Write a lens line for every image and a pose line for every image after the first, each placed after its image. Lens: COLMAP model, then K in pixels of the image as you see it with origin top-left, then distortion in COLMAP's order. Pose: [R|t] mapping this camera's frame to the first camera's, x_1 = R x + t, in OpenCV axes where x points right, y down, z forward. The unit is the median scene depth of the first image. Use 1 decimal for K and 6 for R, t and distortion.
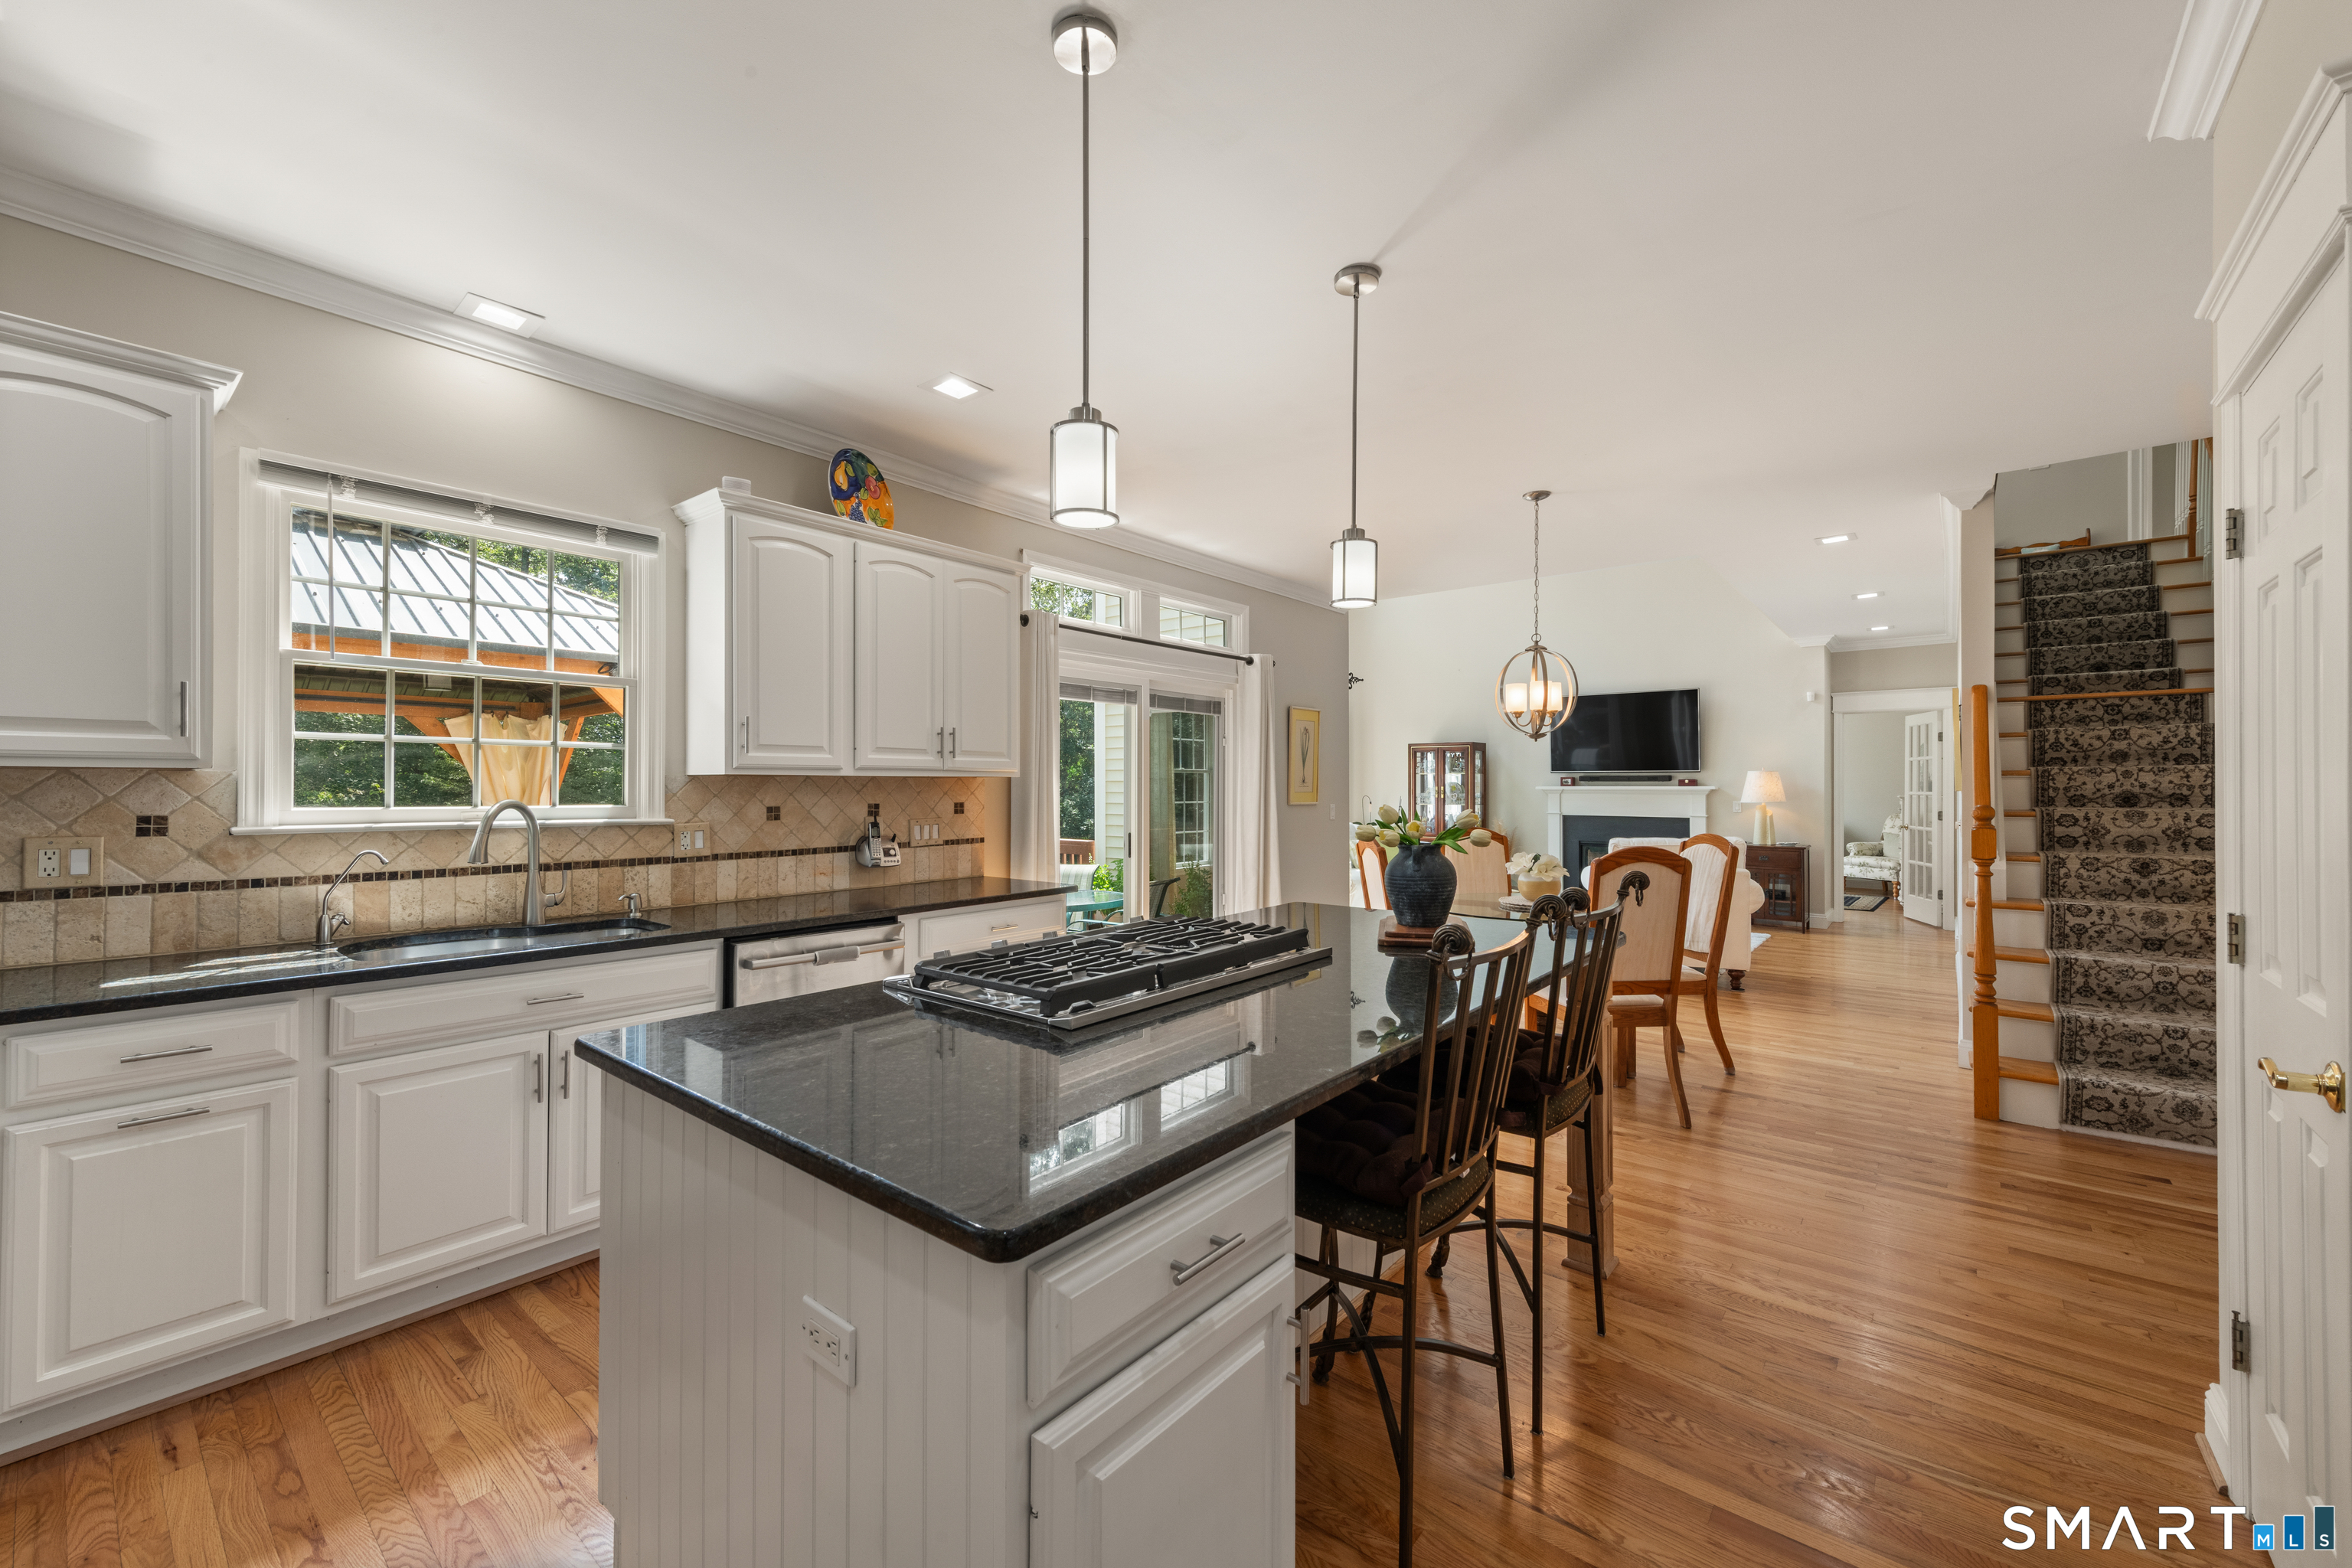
lens RADIAL K [[940.1, 0, 1198.3], [0, 940.1, 786.3], [0, 0, 1]] dist [0.012680, -0.003165]
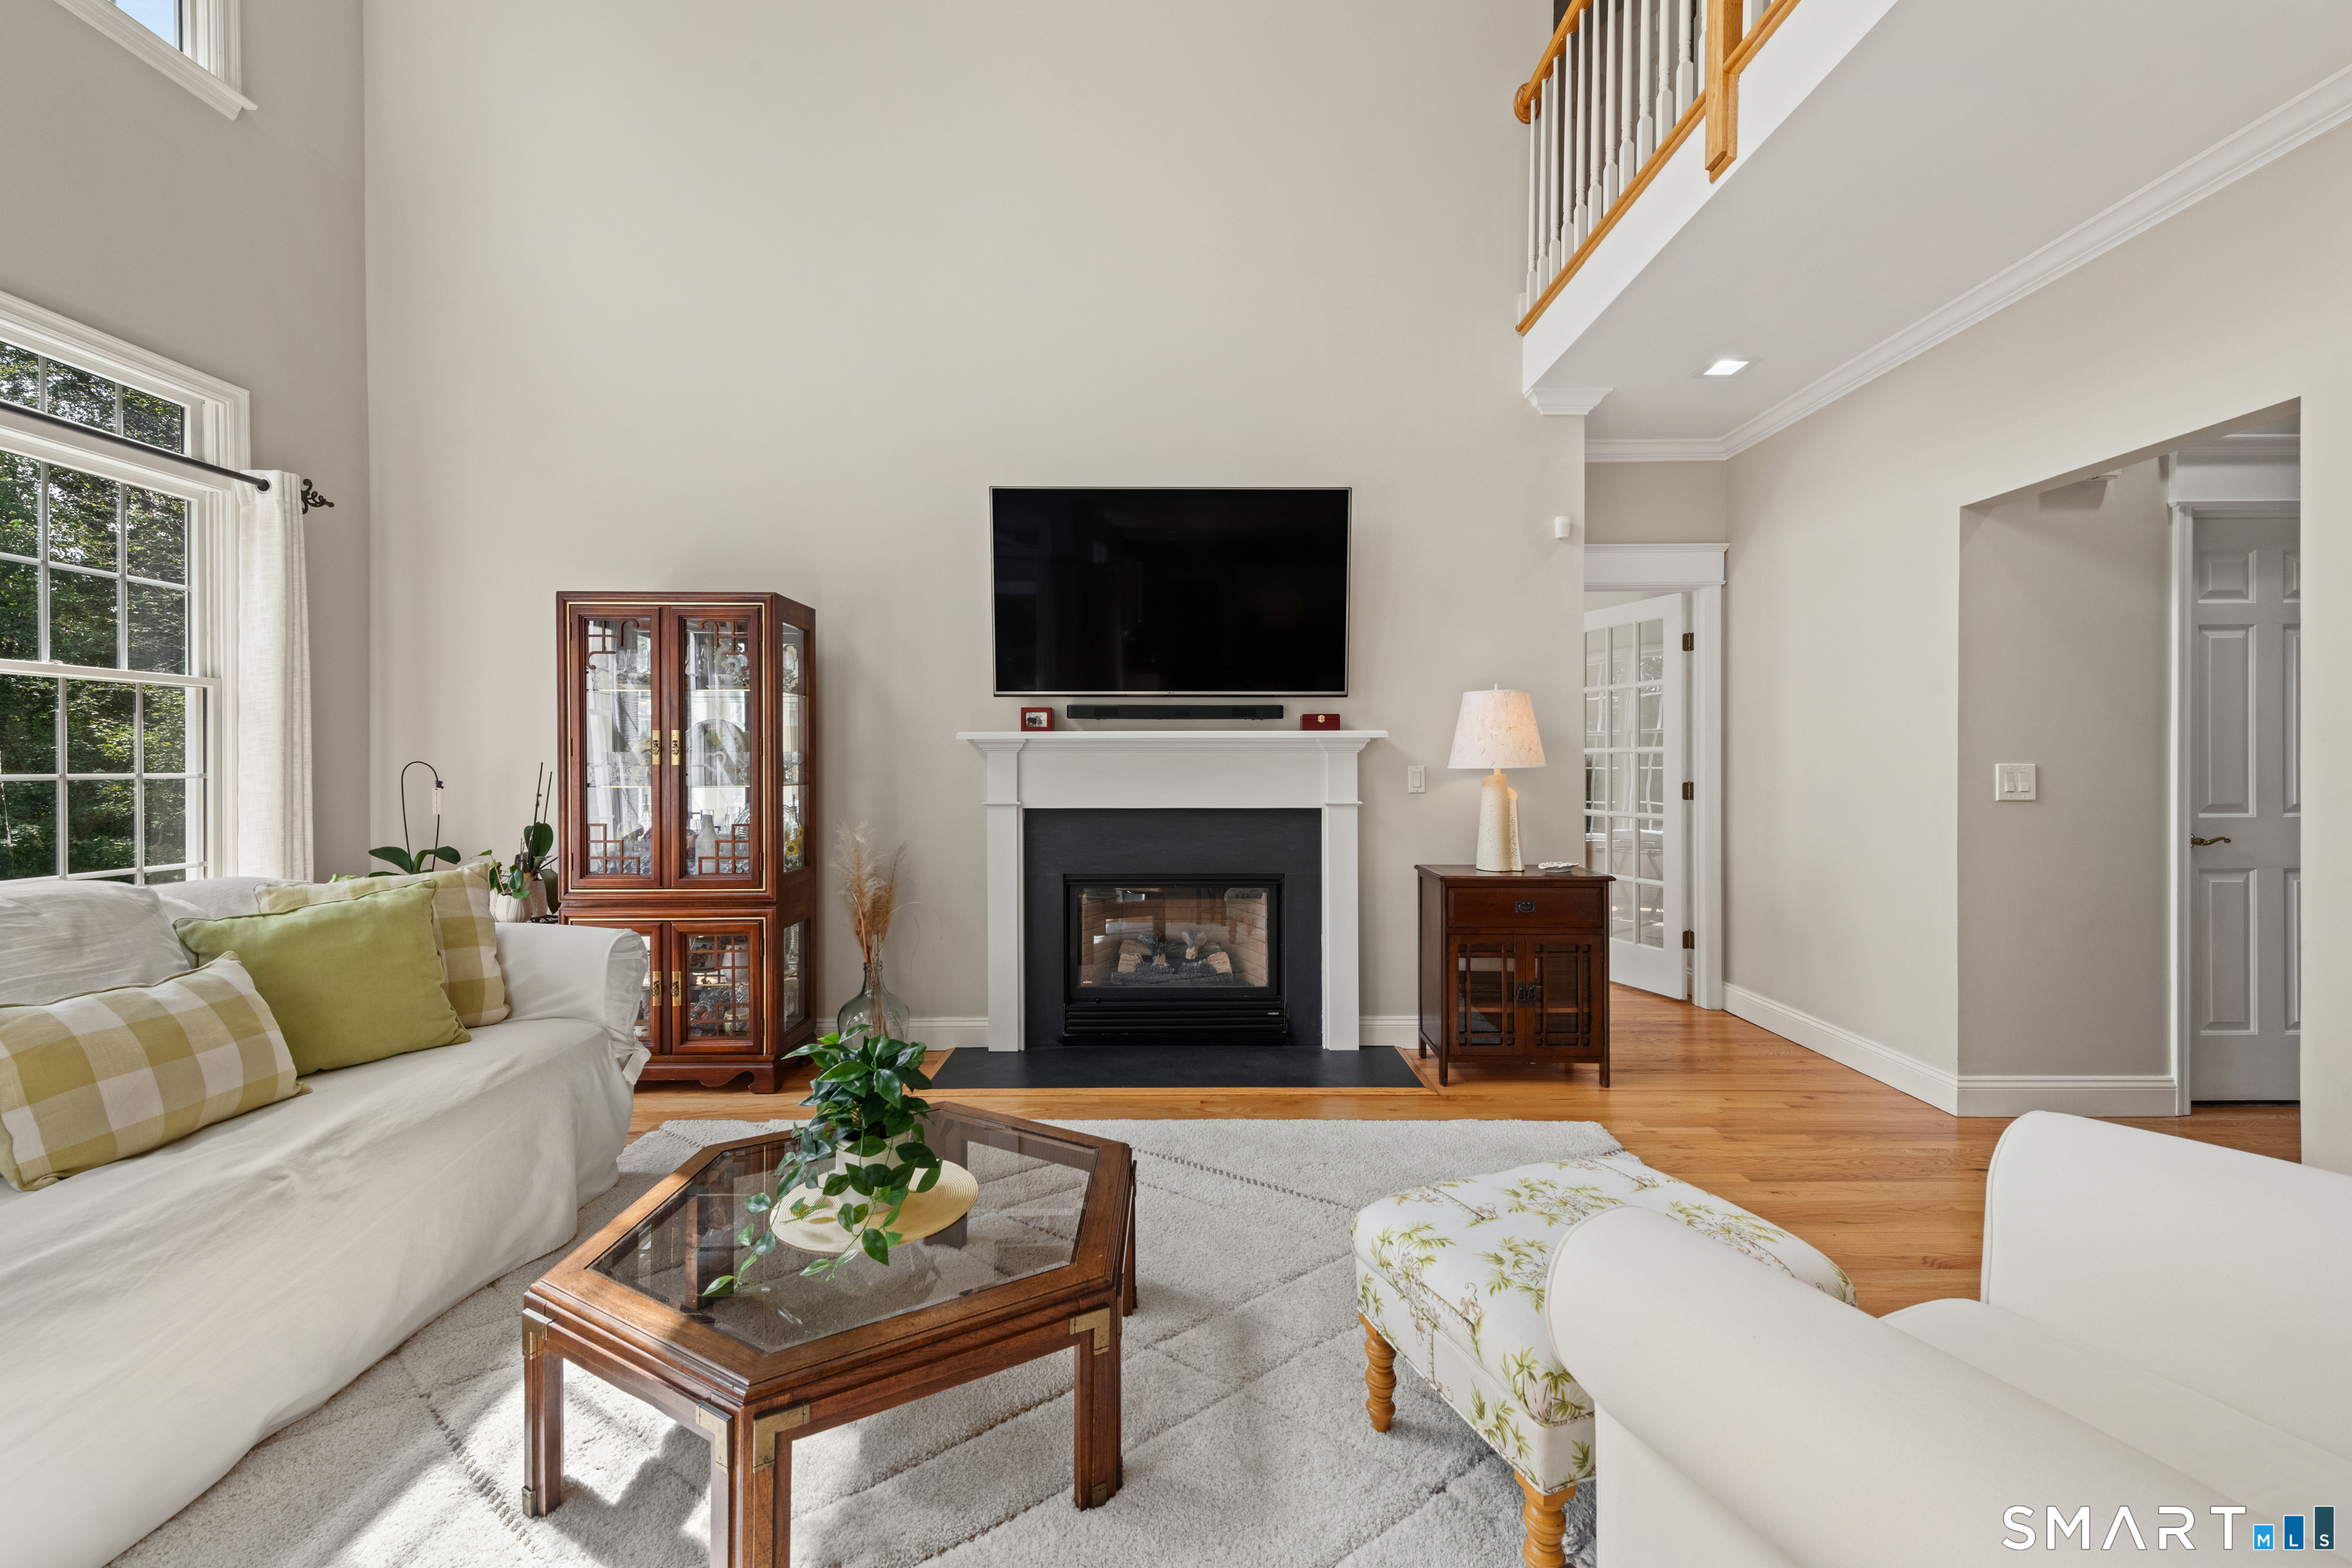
lens RADIAL K [[940.1, 0, 1167.6], [0, 940.1, 765.5], [0, 0, 1]] dist [0.012680, -0.003165]
pose [[0.786753, -0.005035, 0.617248, 0.575293], [0.000397, 0.999971, 0.007650, 0.030613], [-0.617268, -0.005774, 0.786732, 1.920413]]
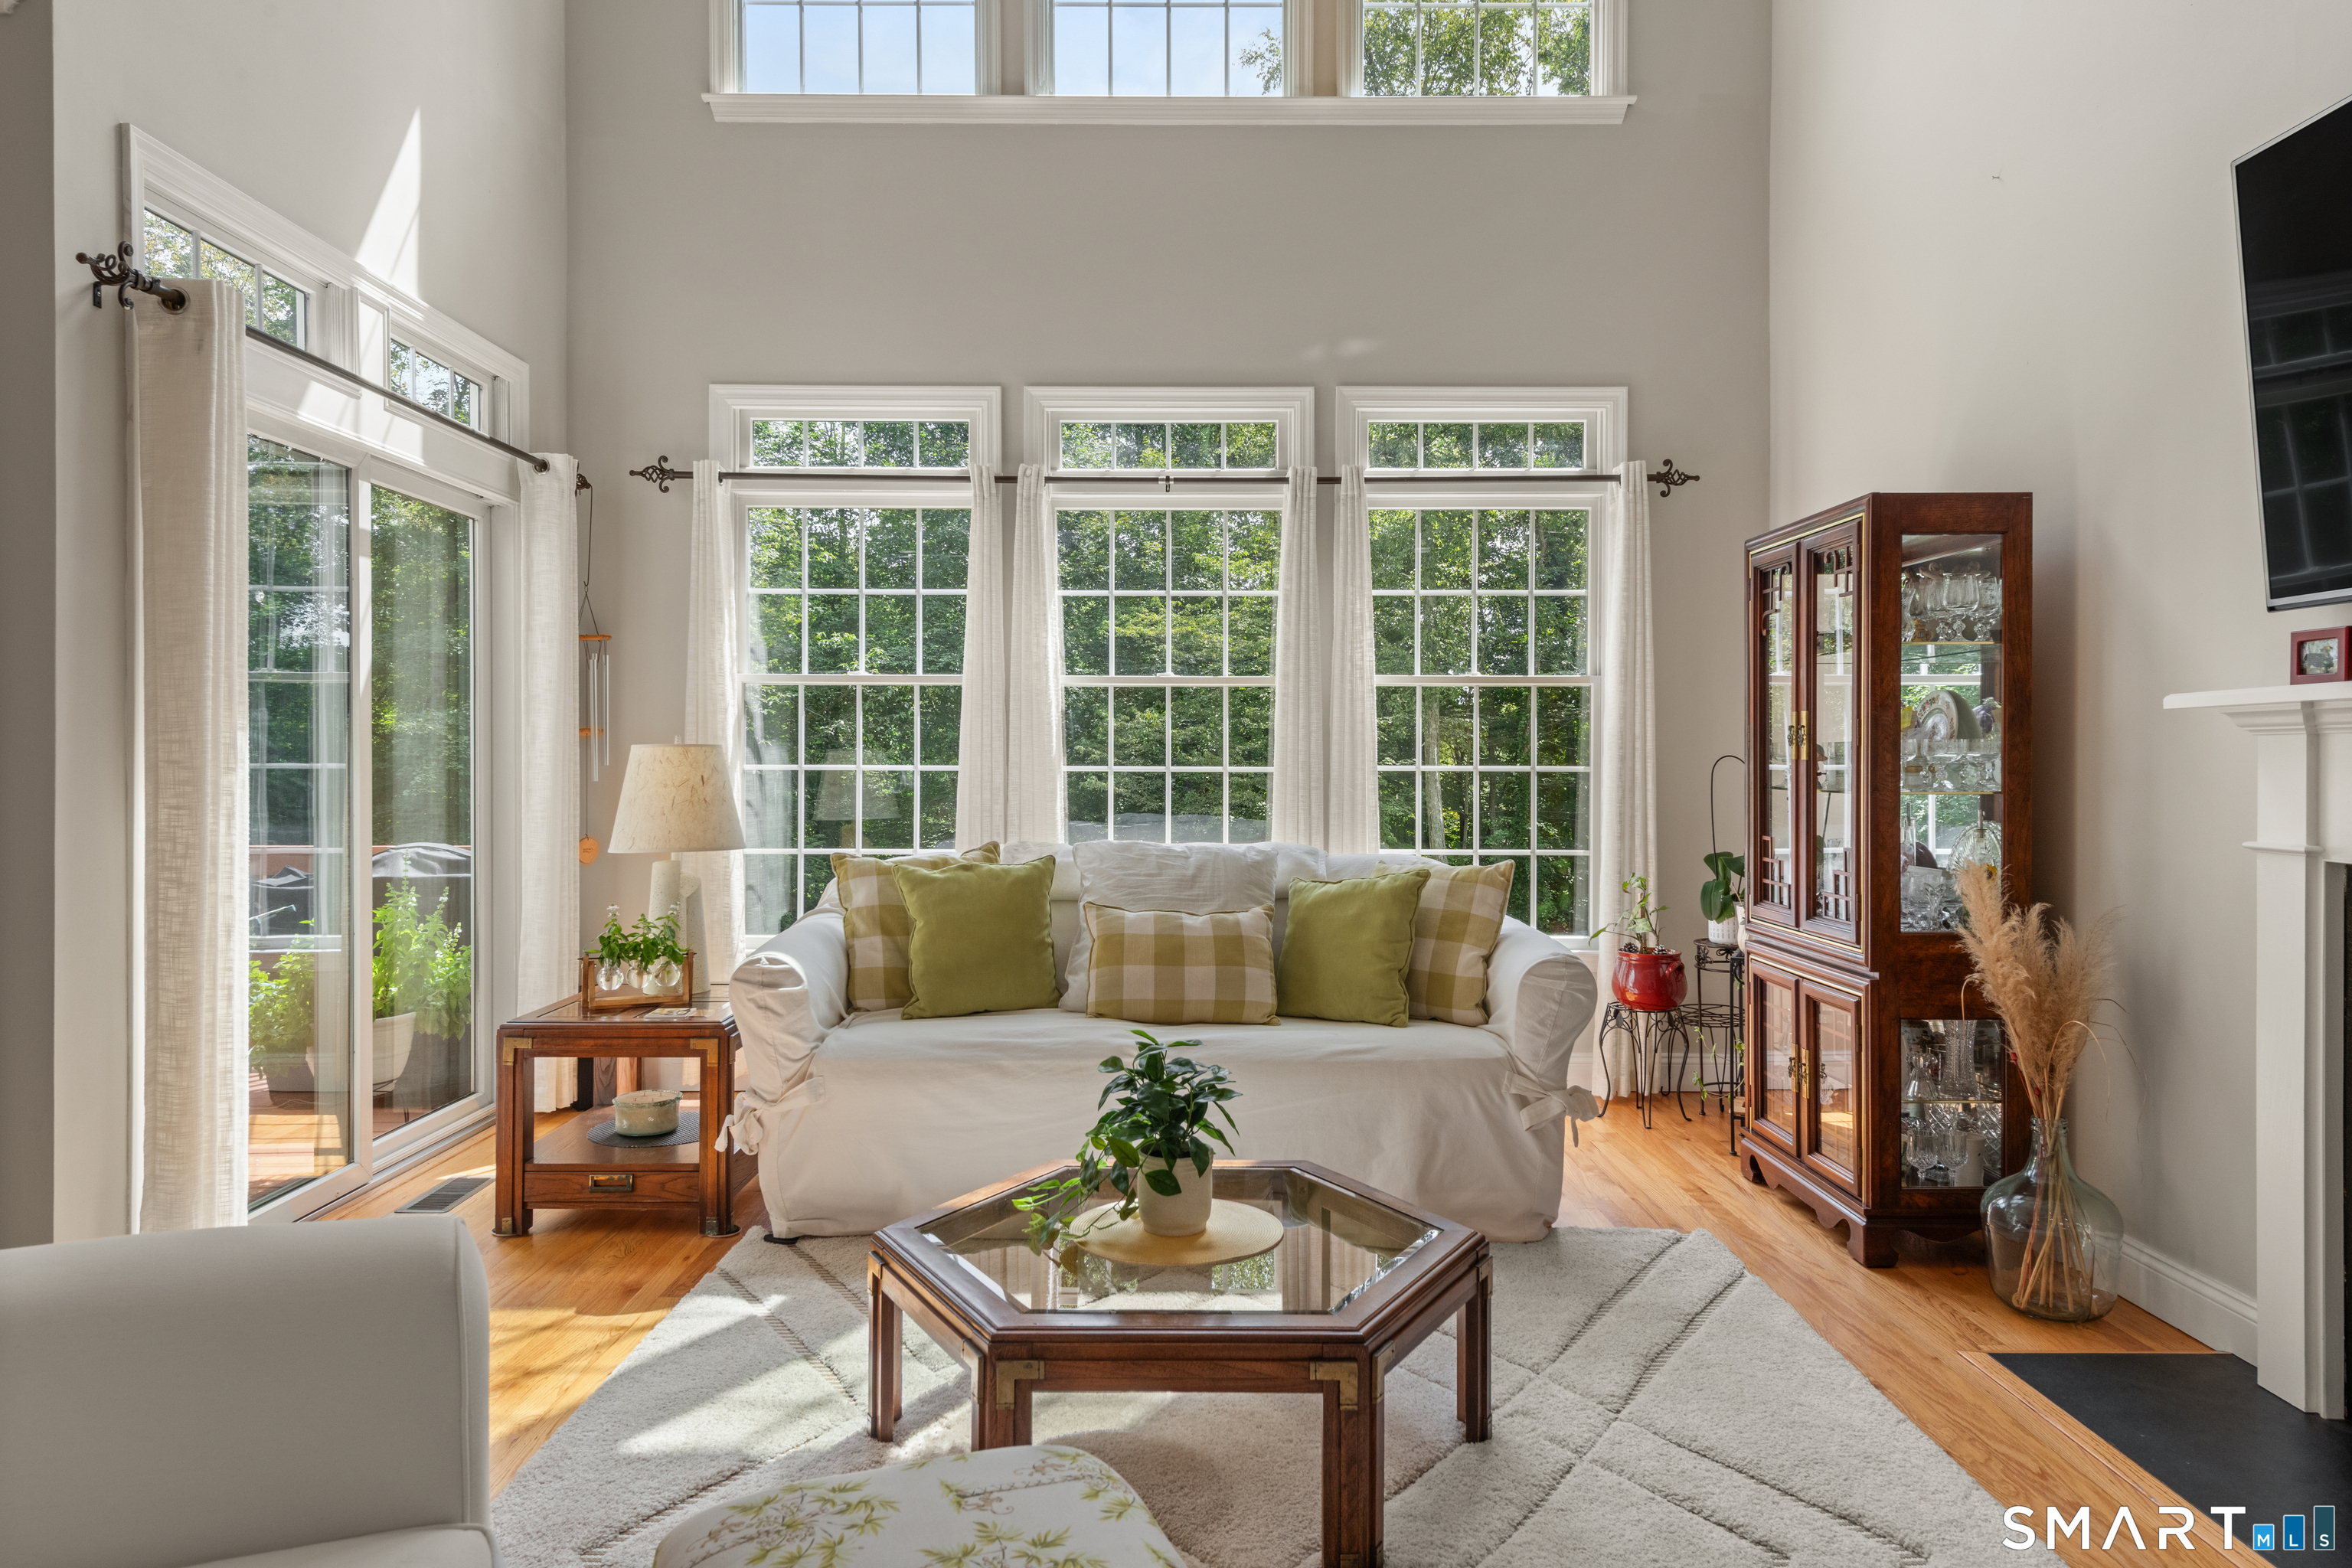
lens RADIAL K [[1455.9, 0, 1188.9], [0, 1455.9, 777.2], [0, 0, 1]] dist [0.018145, -0.006169]
pose [[0.634665, 0.010598, -0.772715, 1.330015], [-0.002108, 0.999926, 0.011983, 0.038362], [0.772785, -0.005976, 0.634640, 1.967321]]
